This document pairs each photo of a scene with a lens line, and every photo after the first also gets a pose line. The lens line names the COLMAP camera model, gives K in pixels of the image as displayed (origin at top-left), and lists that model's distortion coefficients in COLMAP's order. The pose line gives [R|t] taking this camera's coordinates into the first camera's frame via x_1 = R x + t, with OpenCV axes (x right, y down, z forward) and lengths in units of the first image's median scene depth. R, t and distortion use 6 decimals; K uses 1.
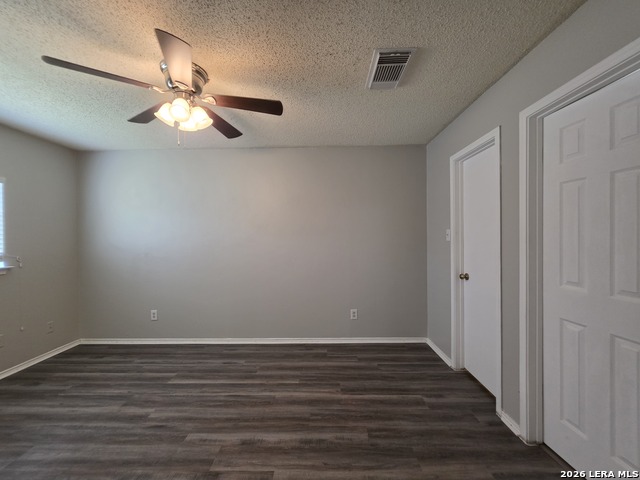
lens RADIAL K [[257.8, 0, 319.3], [0, 257.8, 239.6], [0, 0, 1]] dist [0.001646, 0.000634]
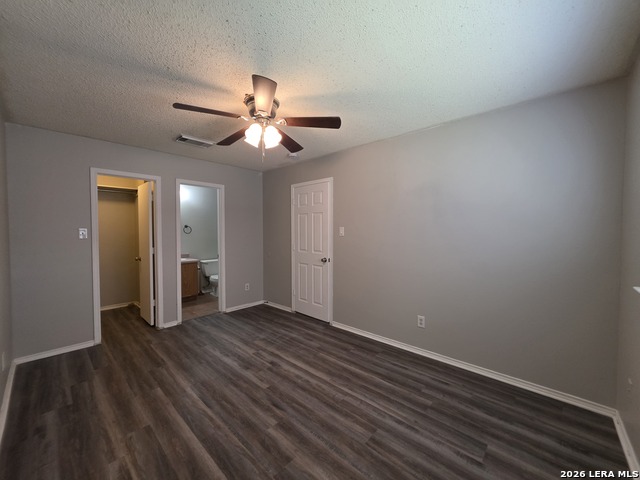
lens RADIAL K [[257.8, 0, 322.0], [0, 257.8, 238.5], [0, 0, 1]] dist [0.001646, 0.000634]
pose [[-0.747851, -0.005305, 0.663846, -1.302463], [0.018554, 0.999410, 0.028888, -0.009795], [-0.663607, 0.033921, -0.747312, 1.456728]]
